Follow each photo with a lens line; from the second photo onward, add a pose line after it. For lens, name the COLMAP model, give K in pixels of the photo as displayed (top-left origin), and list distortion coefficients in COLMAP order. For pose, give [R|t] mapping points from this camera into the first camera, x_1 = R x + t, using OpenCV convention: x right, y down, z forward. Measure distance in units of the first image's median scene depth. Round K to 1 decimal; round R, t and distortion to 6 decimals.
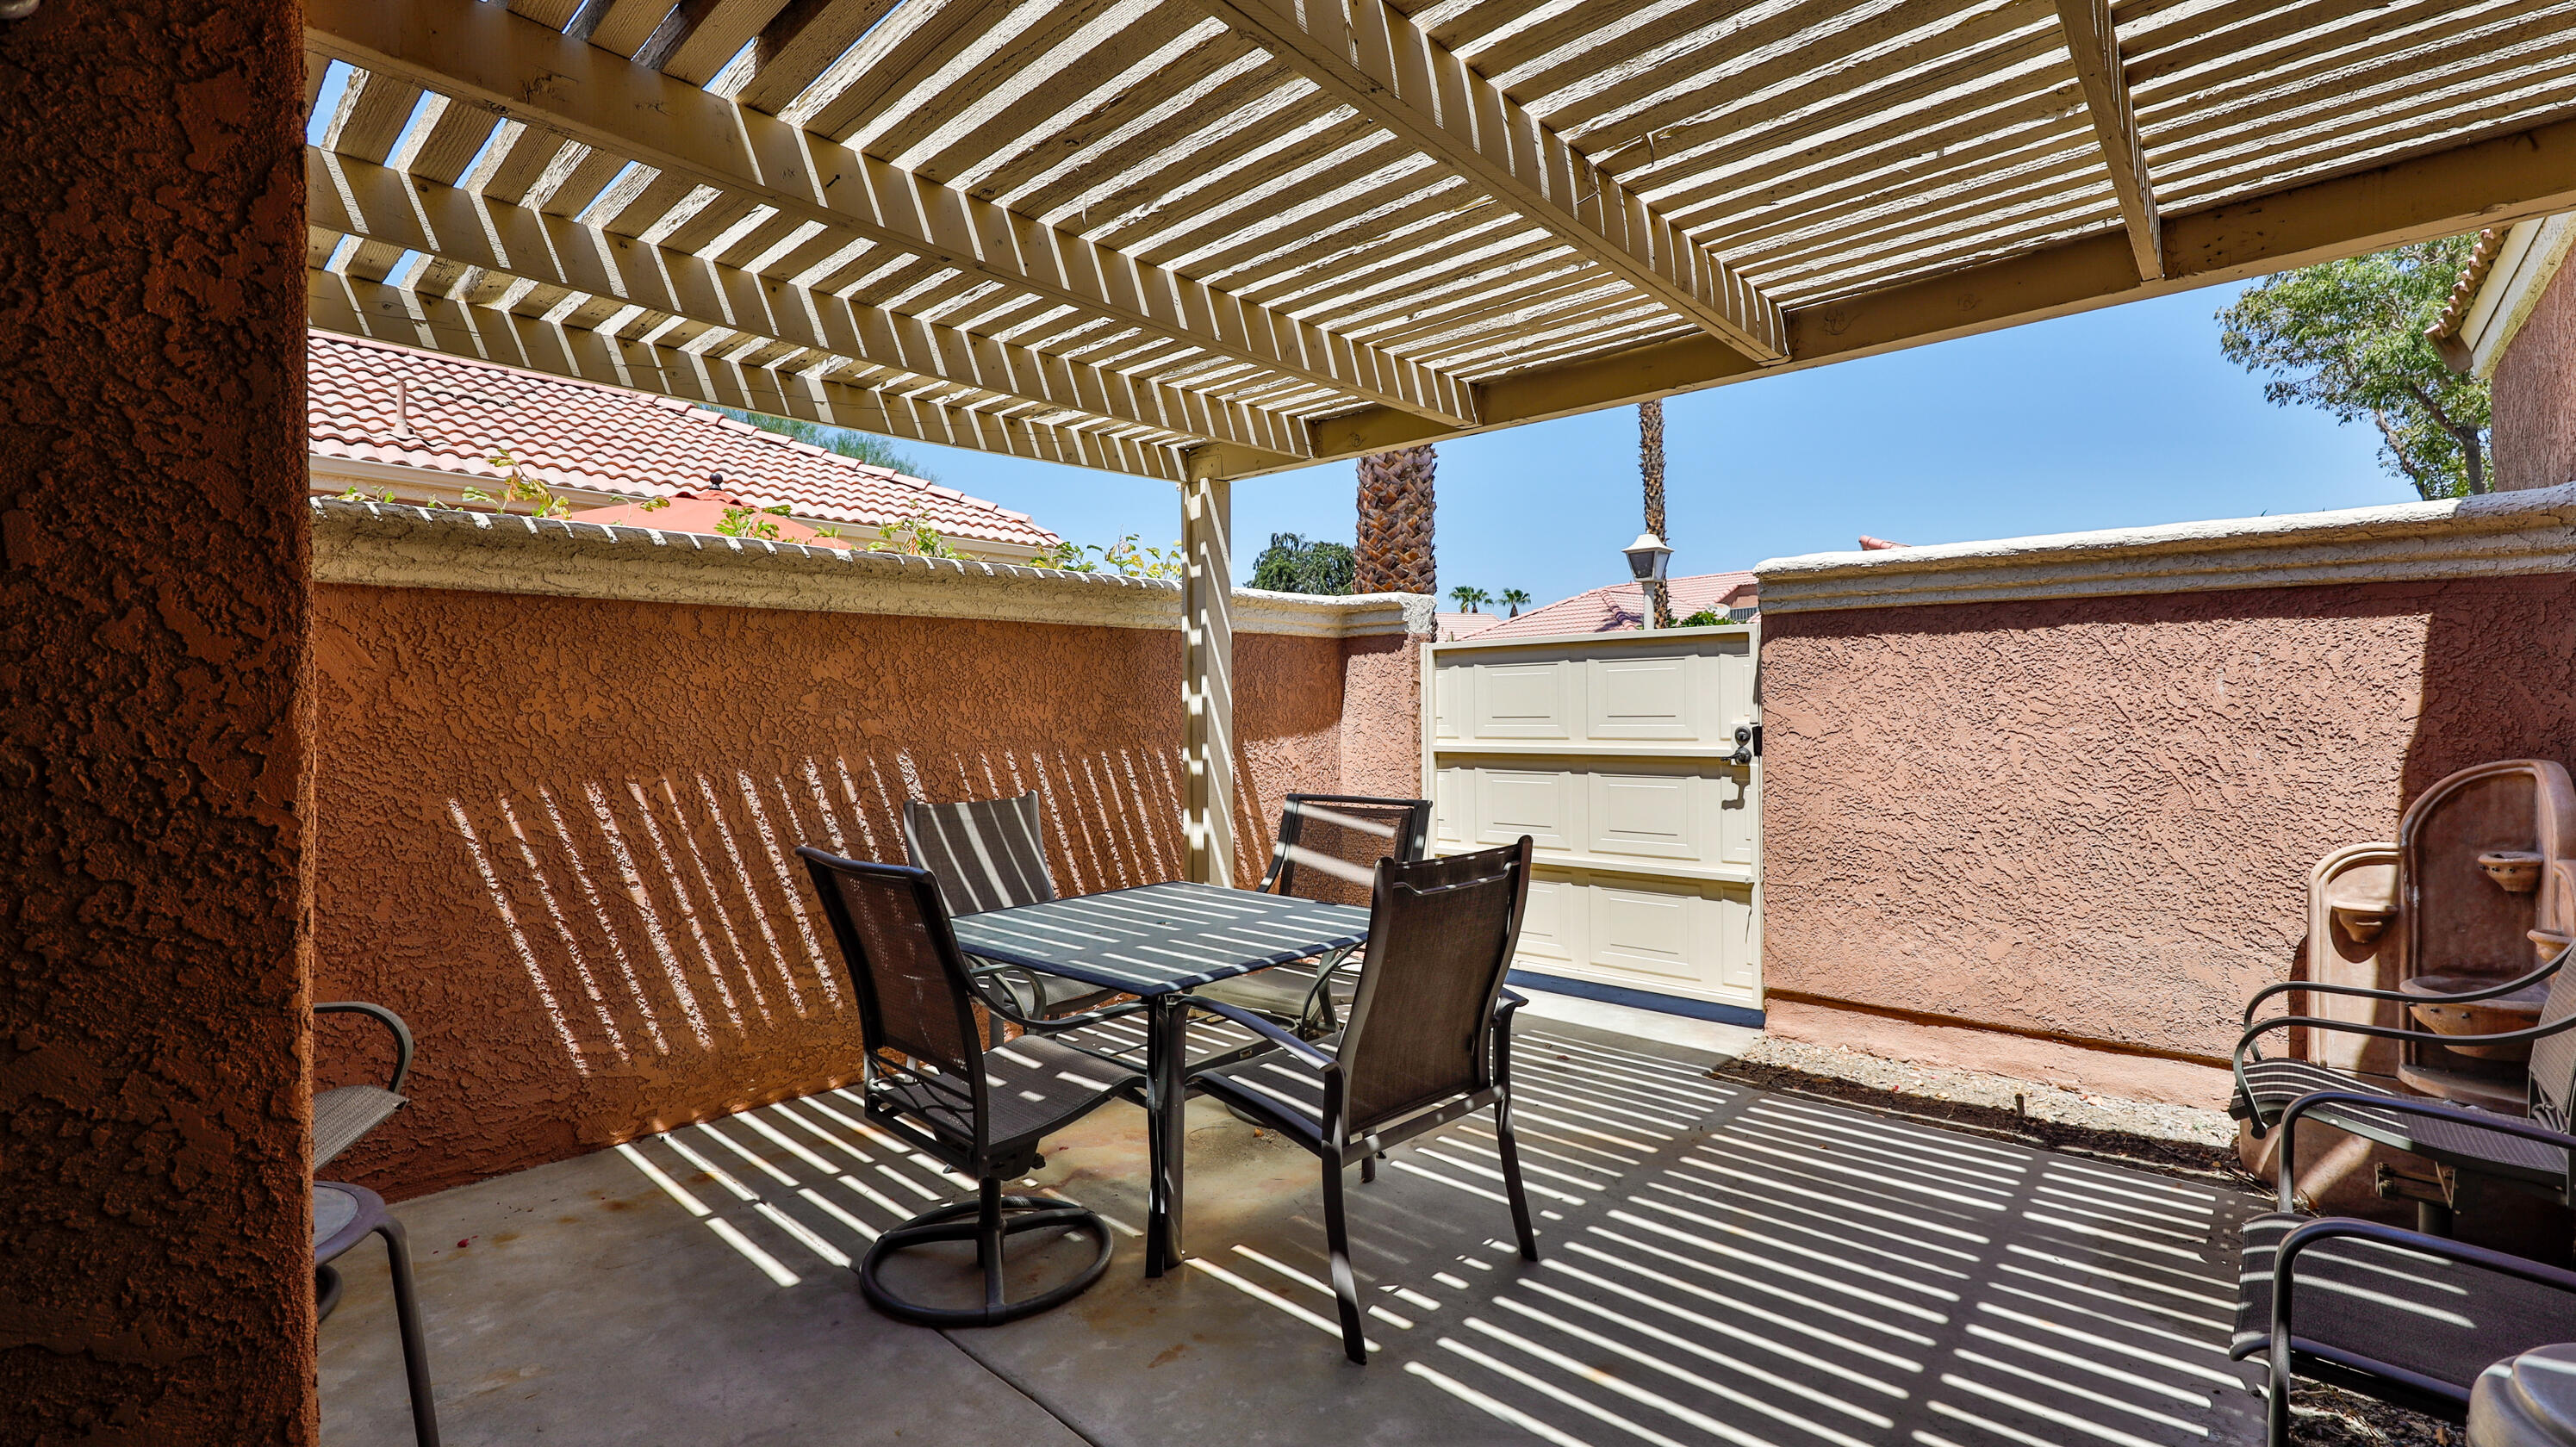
lens RADIAL K [[1093.2, 0, 1293.5], [0, 1093.2, 724.6], [0, 0, 1]] dist [0.000786, 0.000096]
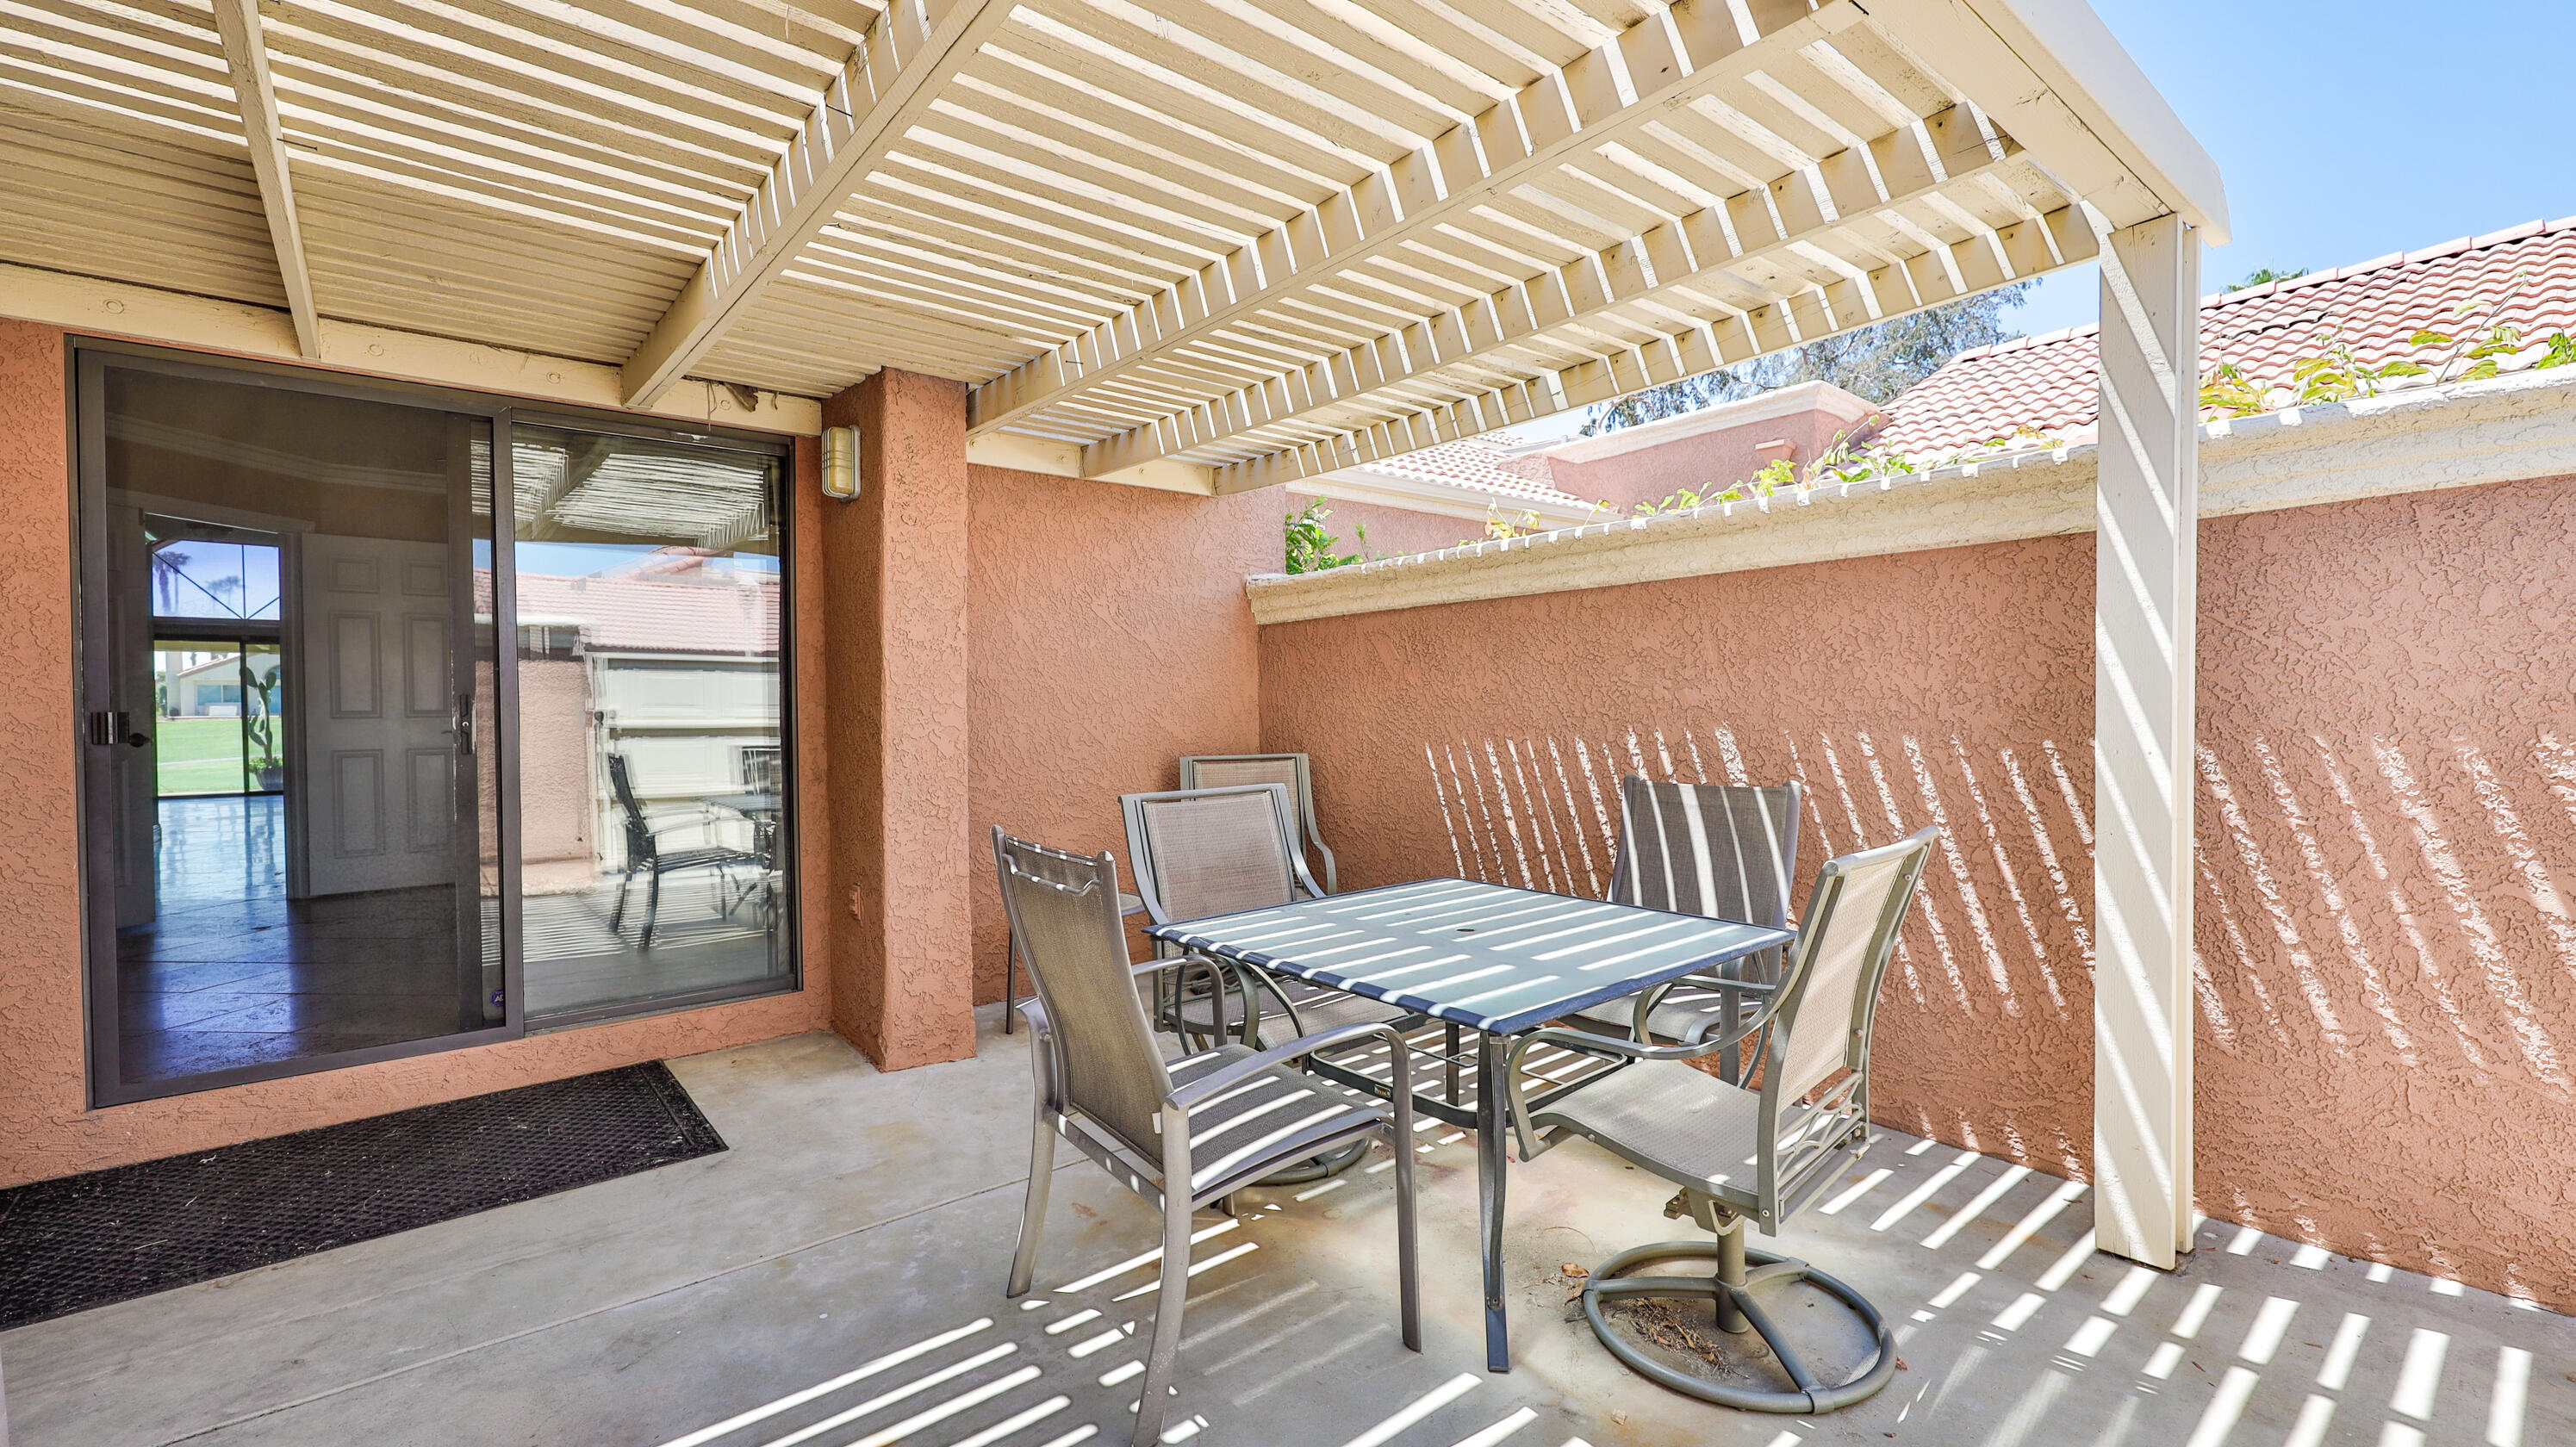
lens RADIAL K [[1093.2, 0, 1293.5], [0, 1093.2, 724.6], [0, 0, 1]] dist [0.000786, 0.000096]
pose [[-0.146393, 0.035620, -0.988585, 0.614481], [0.004273, 0.999365, 0.035376, -0.009190], [0.989217, 0.000955, -0.146453, 0.825949]]
